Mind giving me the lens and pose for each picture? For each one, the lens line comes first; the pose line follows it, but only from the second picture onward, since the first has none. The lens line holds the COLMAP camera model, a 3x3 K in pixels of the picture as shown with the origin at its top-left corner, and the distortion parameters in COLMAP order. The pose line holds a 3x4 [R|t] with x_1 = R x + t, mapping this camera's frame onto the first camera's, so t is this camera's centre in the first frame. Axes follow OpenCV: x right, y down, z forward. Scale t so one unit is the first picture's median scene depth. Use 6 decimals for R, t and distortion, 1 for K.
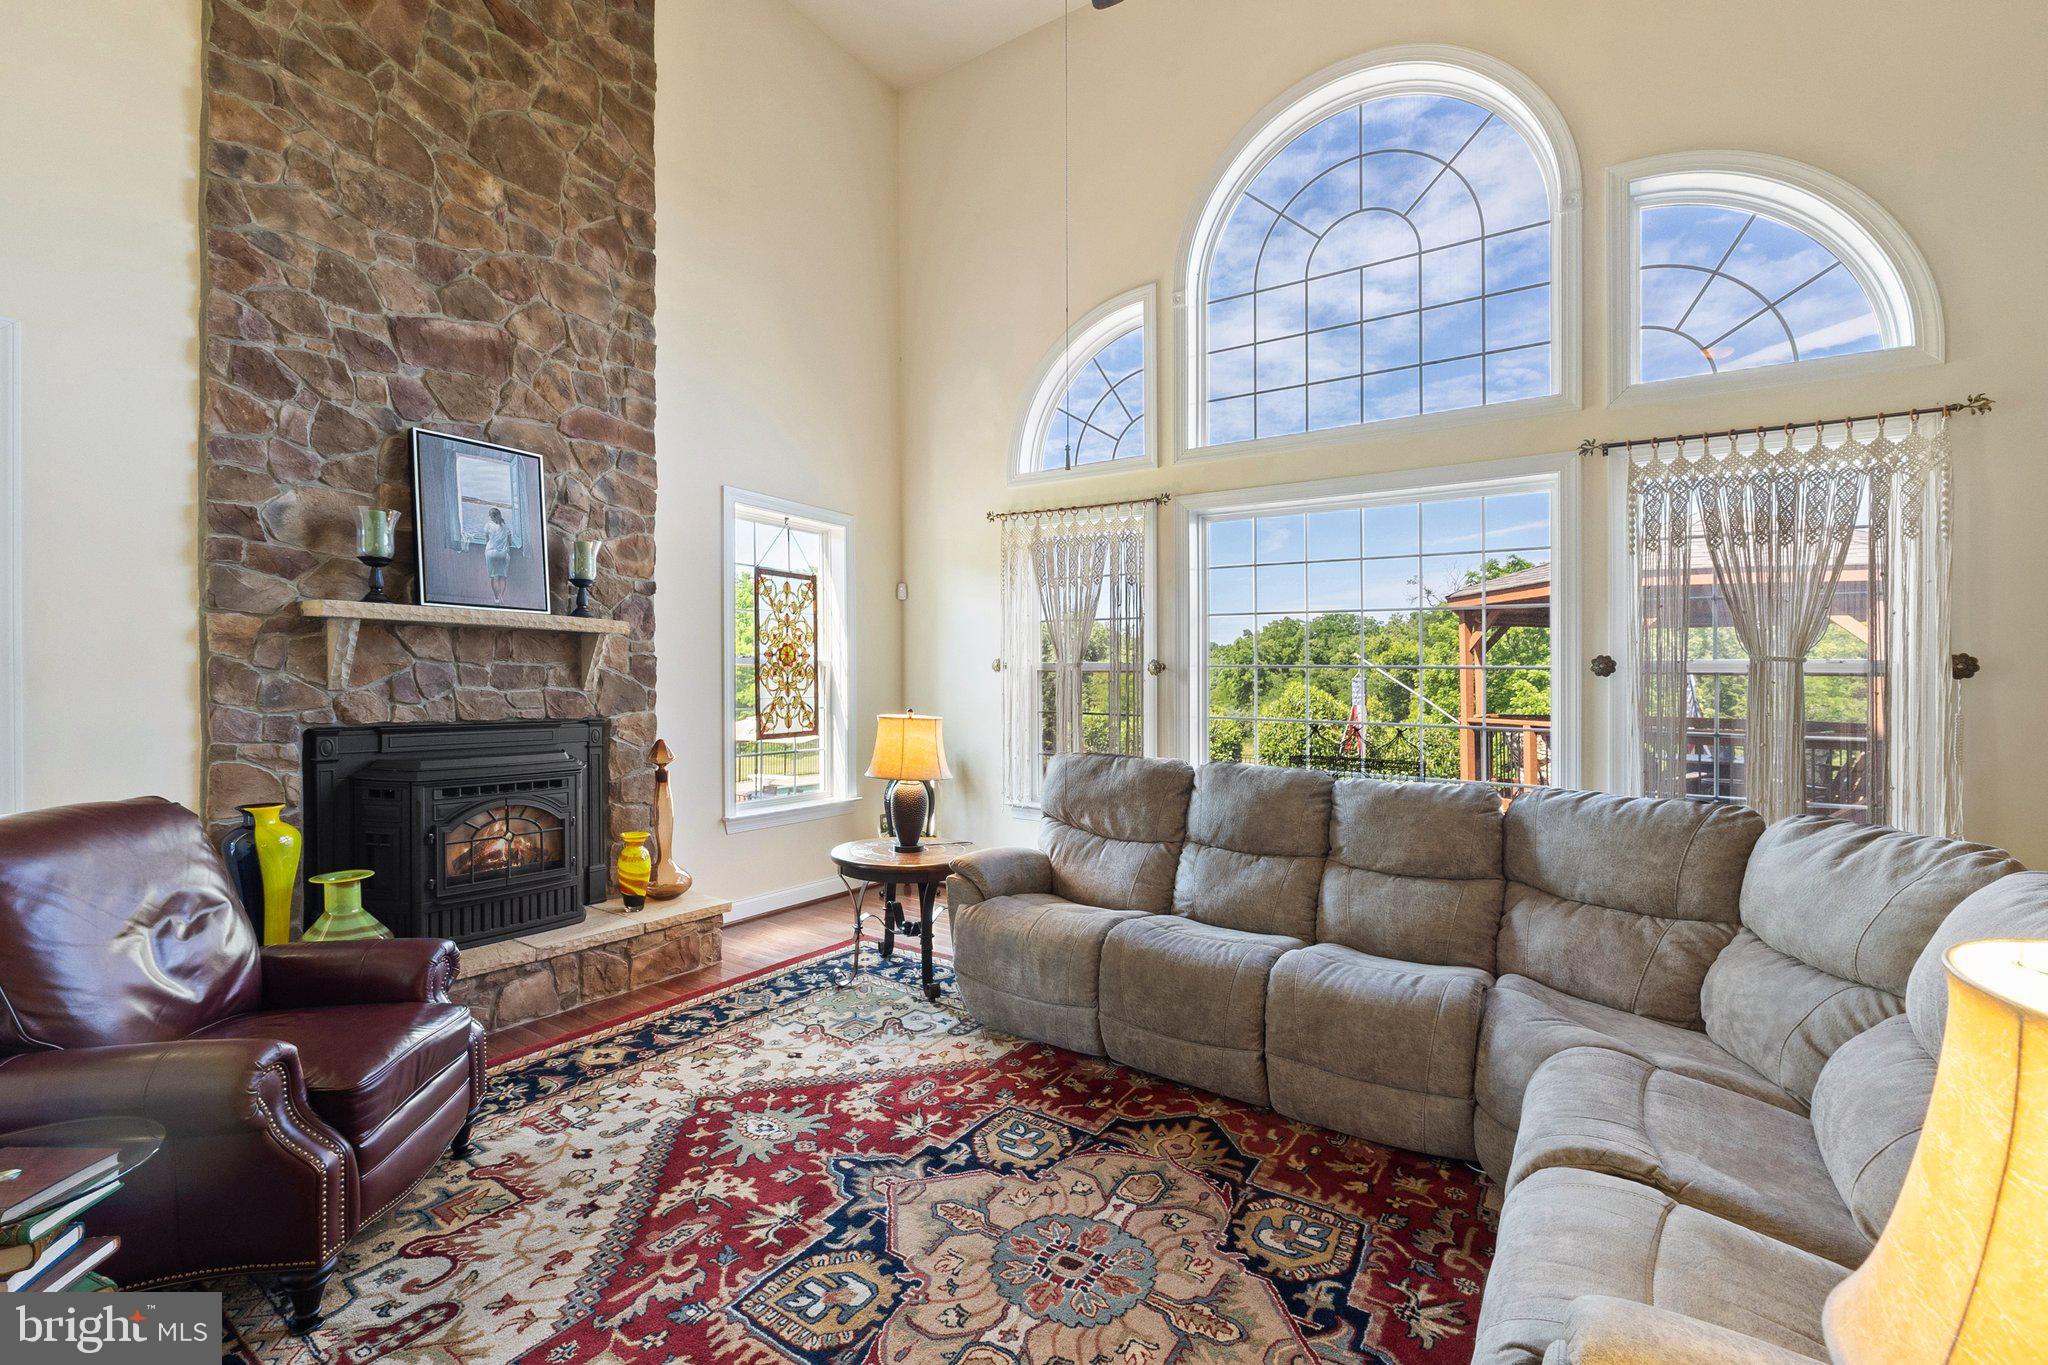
lens RADIAL K [[868.2, 0, 1015.2], [0, 868.2, 732.5], [0, 0, 1]] dist [-0.005509, -0.002092]
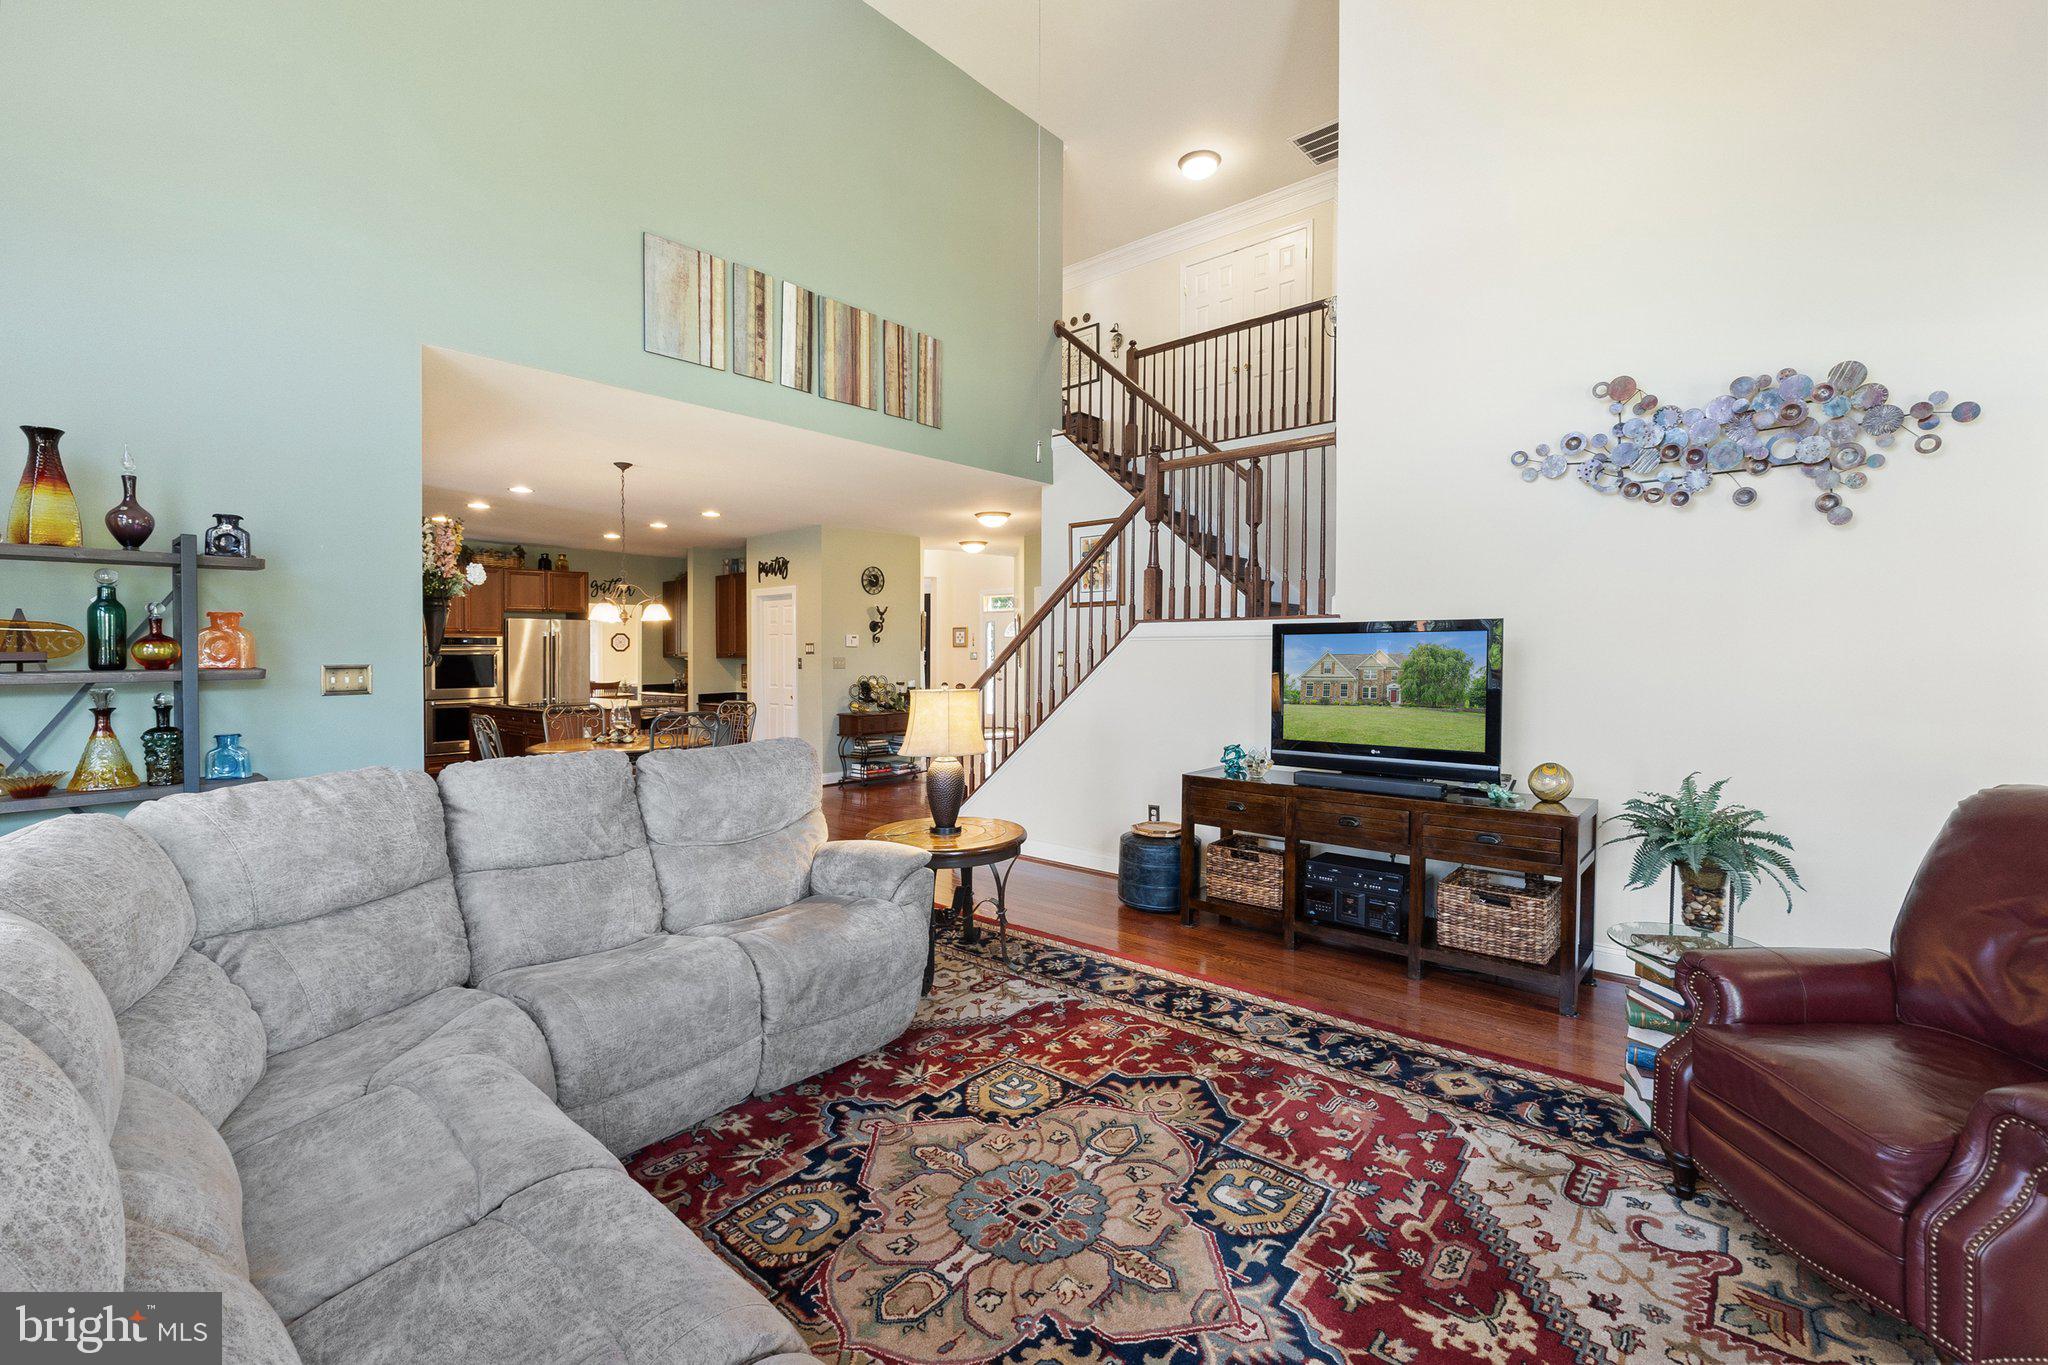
lens RADIAL K [[868.2, 0, 1021.3], [0, 868.2, 696.1], [0, 0, 1]] dist [-0.005509, -0.002092]
pose [[-0.990843, -0.014395, 0.134250, -0.034164], [0.000989, 0.993500, 0.113826, -0.072168], [-0.135016, 0.112917, -0.984388, 1.185988]]
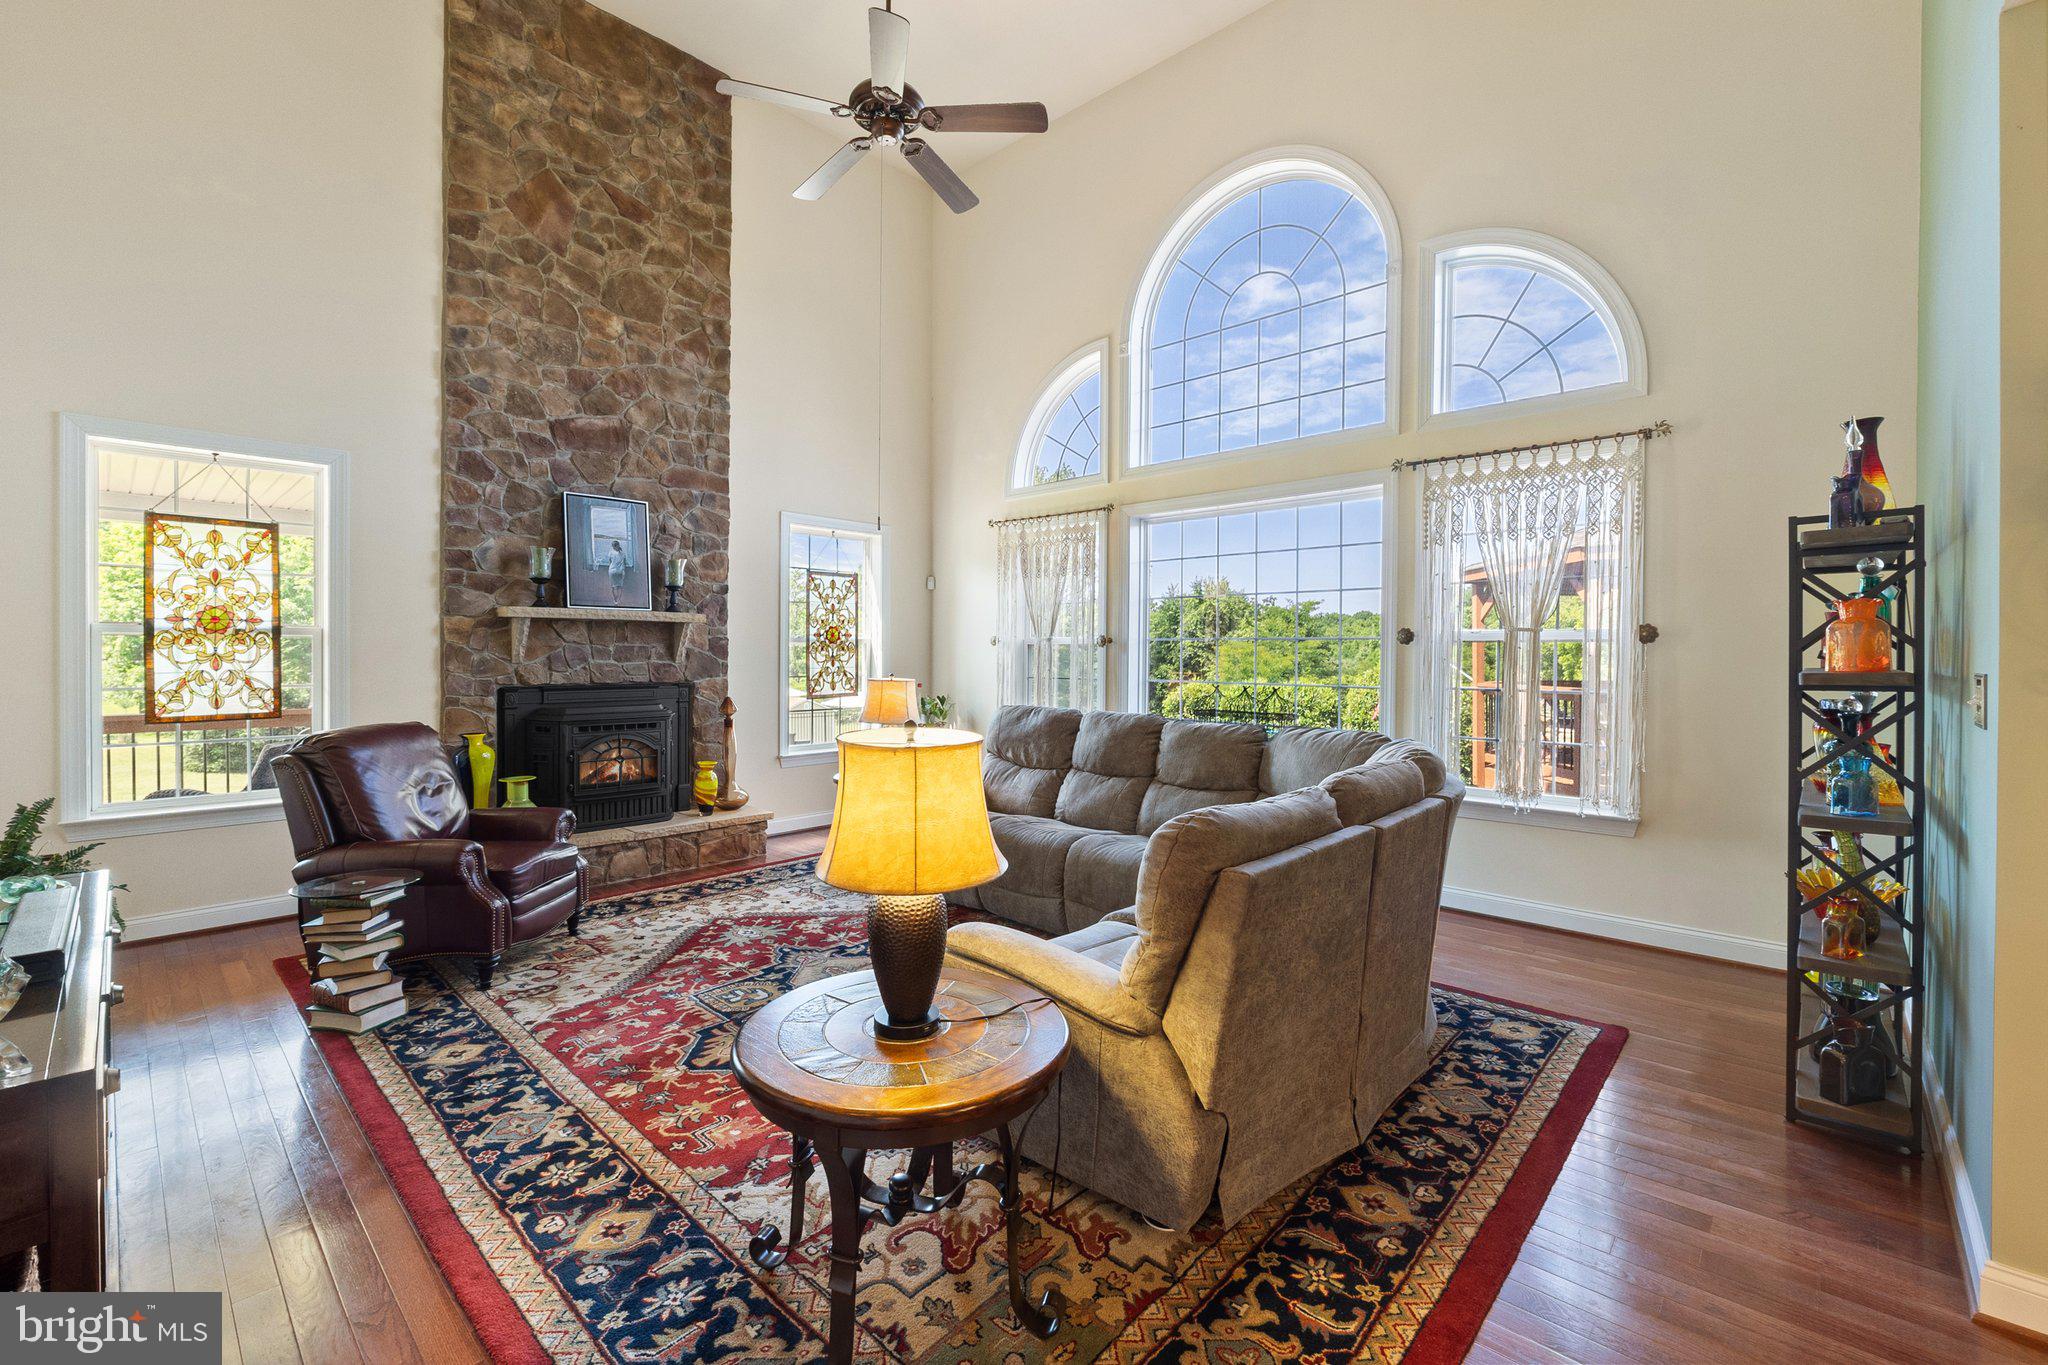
lens RADIAL K [[868.2, 0, 1024.9], [0, 868.2, 693.1], [0, 0, 1]] dist [-0.005509, -0.002092]
pose [[0.987010, -0.002747, -0.160633, 0.370555], [0.000531, 0.999904, -0.013836, 0.027276], [0.160656, 0.013571, 0.986917, -0.395729]]
